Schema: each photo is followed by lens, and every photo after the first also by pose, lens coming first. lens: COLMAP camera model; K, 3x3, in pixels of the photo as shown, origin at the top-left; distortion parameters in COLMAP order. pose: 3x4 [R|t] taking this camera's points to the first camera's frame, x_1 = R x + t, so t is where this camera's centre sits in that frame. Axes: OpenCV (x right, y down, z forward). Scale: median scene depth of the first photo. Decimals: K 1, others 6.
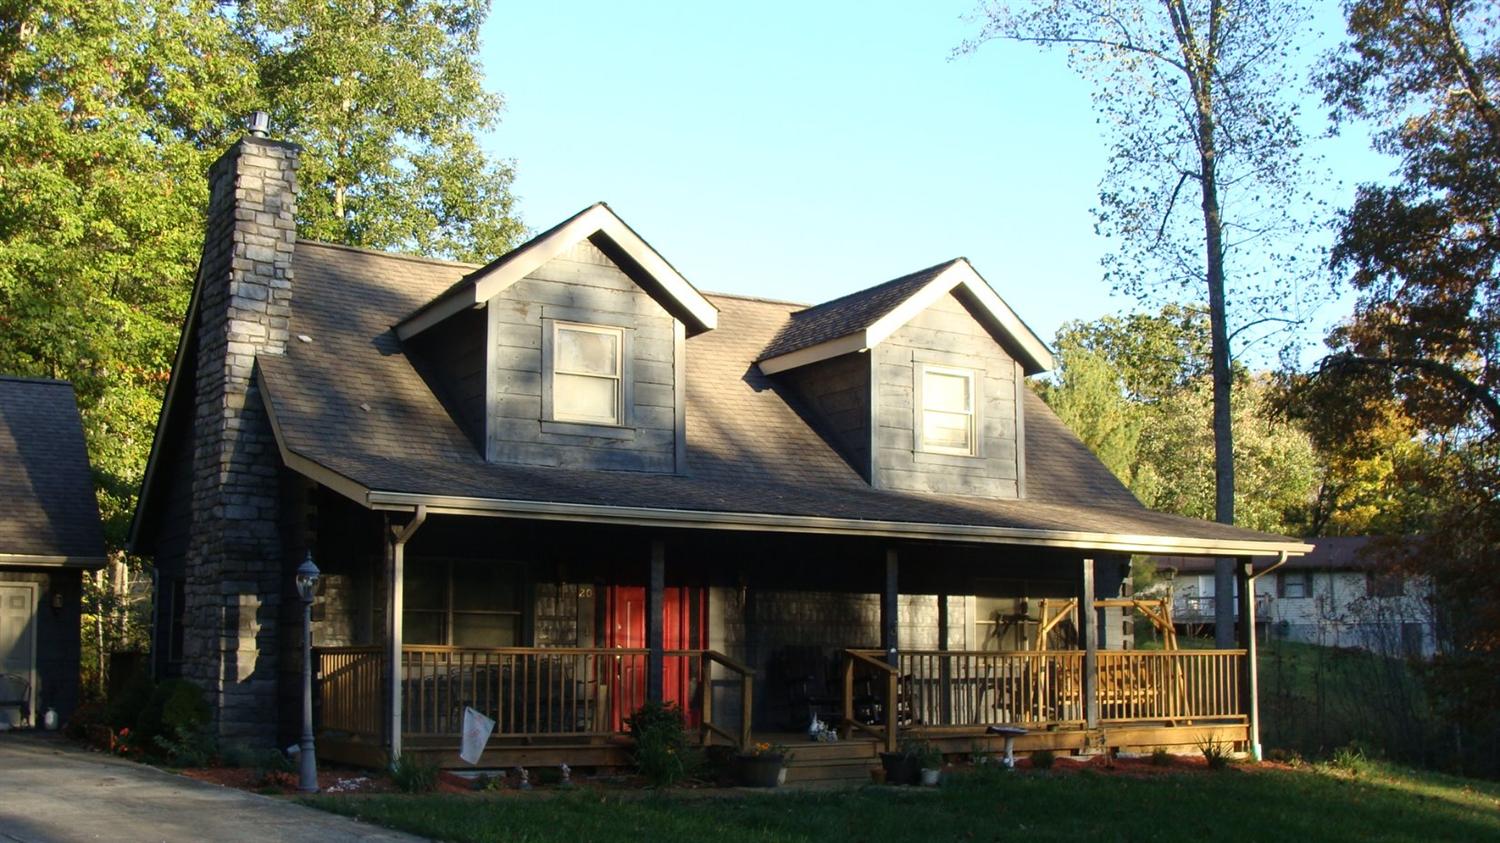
lens RADIAL K [[1700.5, 0, 732.8], [0, 1700.5, 470.1], [0, 0, 1]] dist [-0.210819, 0.260284]
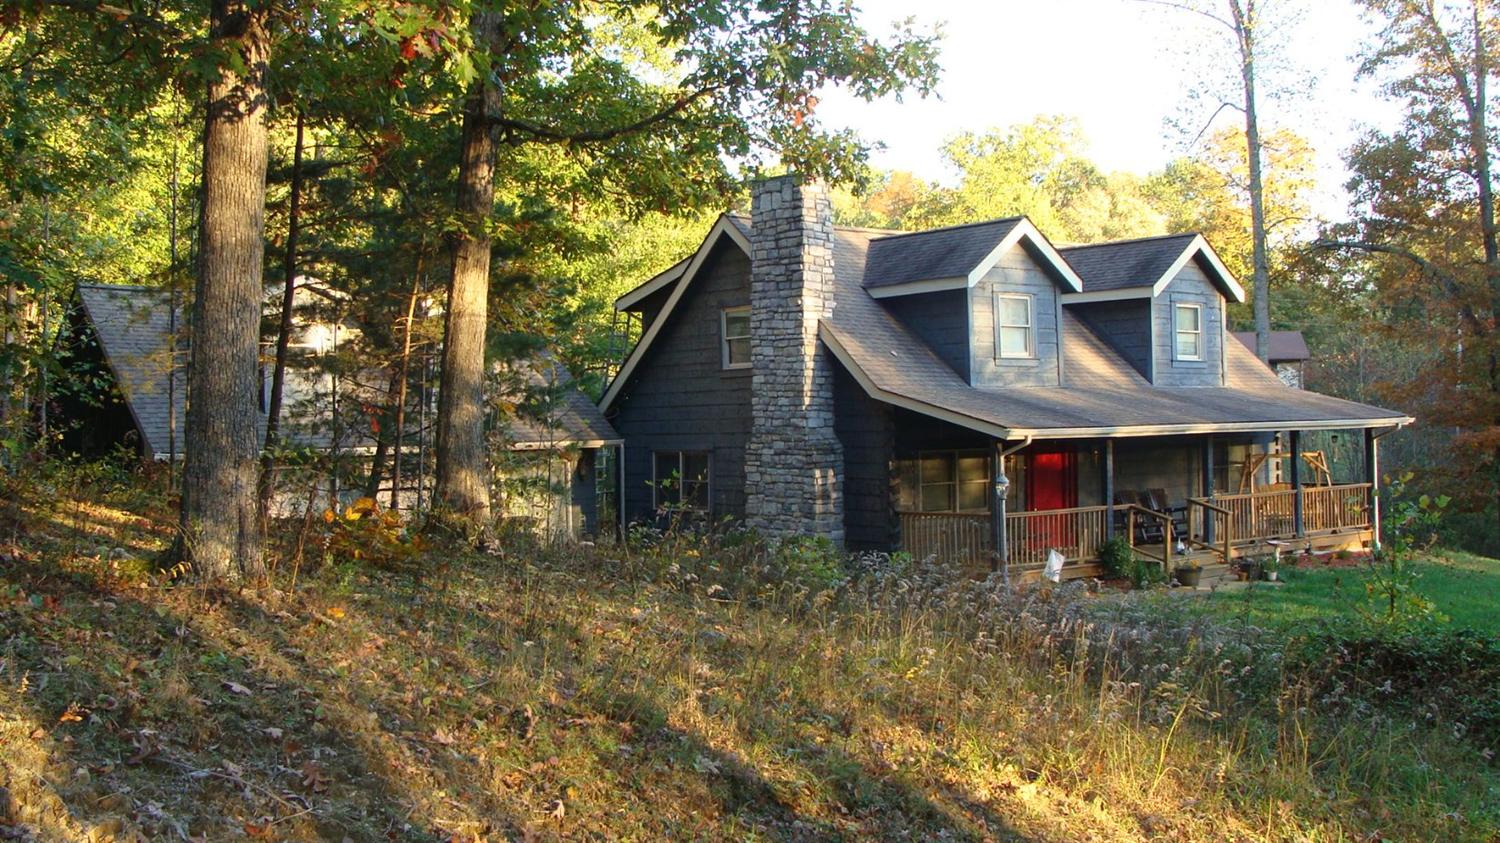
lens RADIAL K [[1700.7, 0, 738.1], [0, 1700.7, 419.3], [0, 0, 1]] dist [-0.206712, 0.243327]
pose [[0.989706, -0.021901, 0.141432, -0.569695], [0.005366, 0.993205, 0.116252, -0.155804], [-0.143017, -0.114296, 0.983099, -0.515047]]
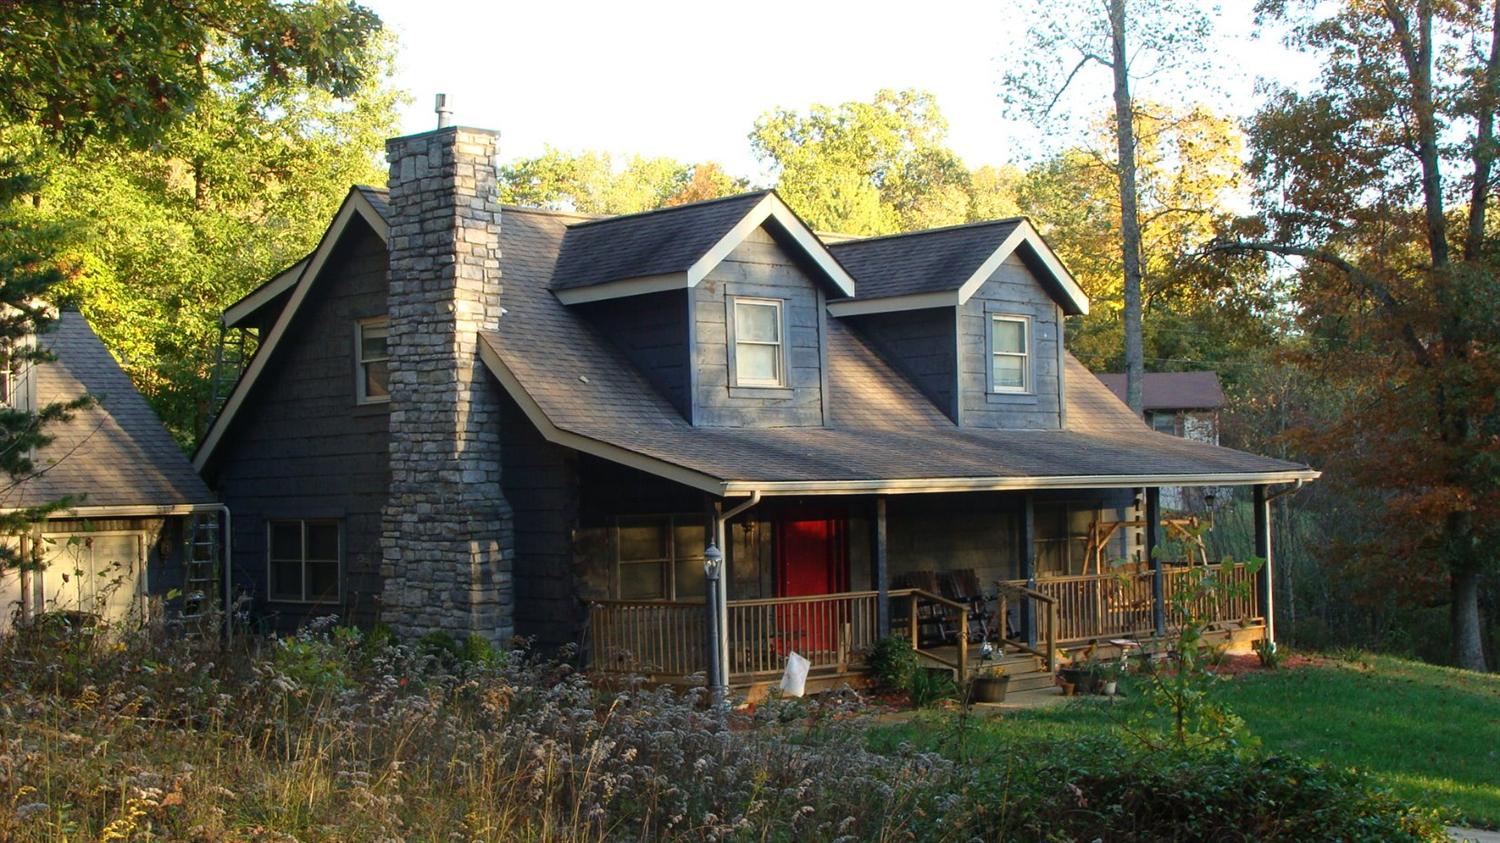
lens RADIAL K [[2209.3, 0, 698.2], [0, 2209.3, 450.8], [0, 0, 1]] dist [-0.126769, 0.200321]
pose [[0.974725, -0.019814, 0.222526, -0.459544], [-0.001679, 0.995381, 0.095985, -0.127629], [-0.223400, -0.093932, 0.970190, -0.430028]]
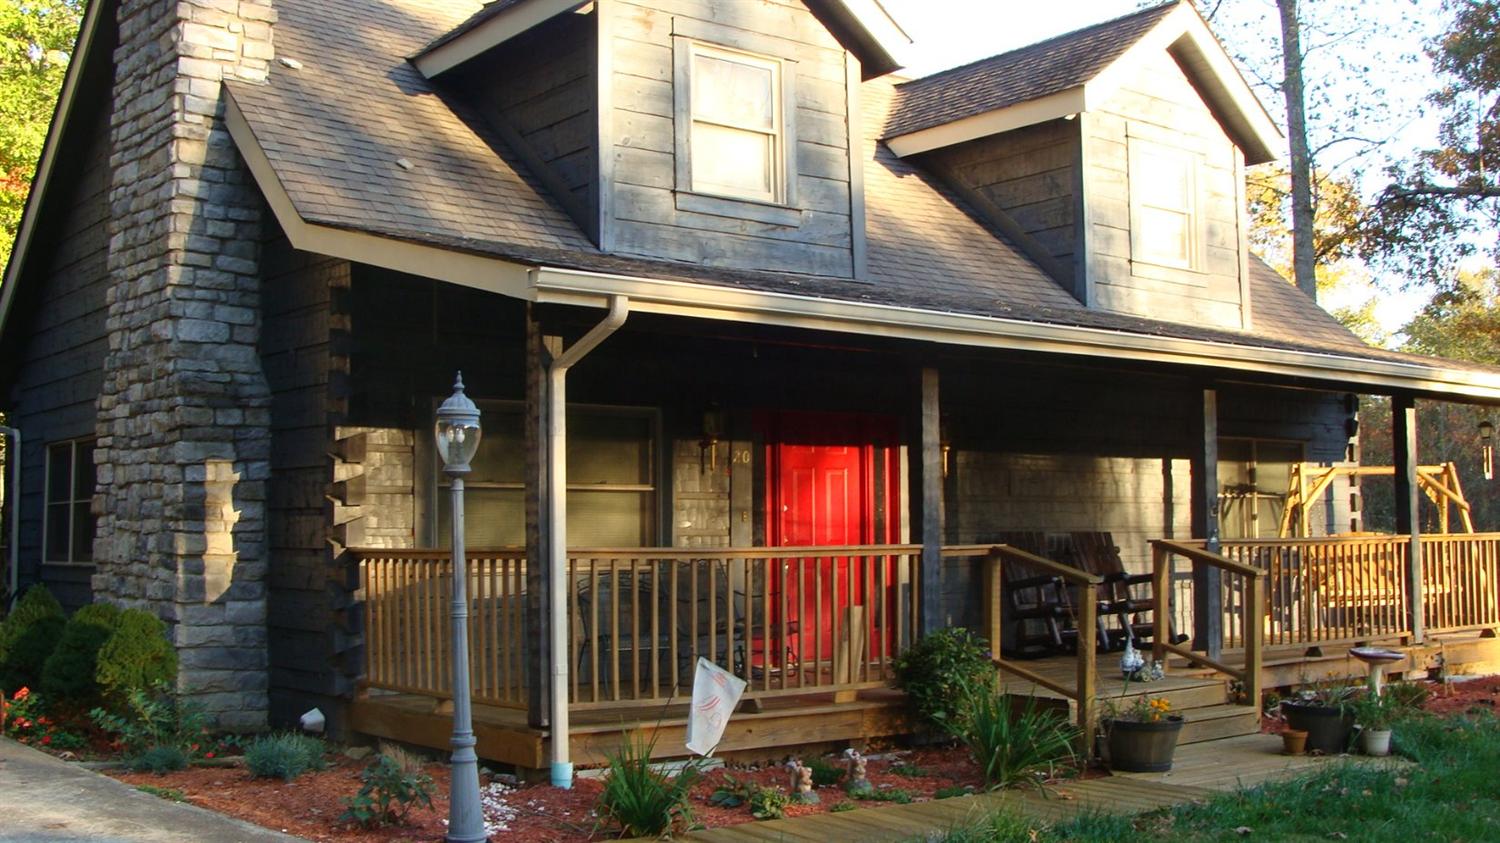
lens RADIAL K [[1700.7, 0, 738.1], [0, 1700.7, 419.3], [0, 0, 1]] dist [-0.206712, 0.243327]
pose [[0.991687, -0.001047, 0.128669, -0.171541], [-0.004911, 0.998930, 0.045985, 0.027790], [-0.128579, -0.046235, 0.990621, 0.350452]]
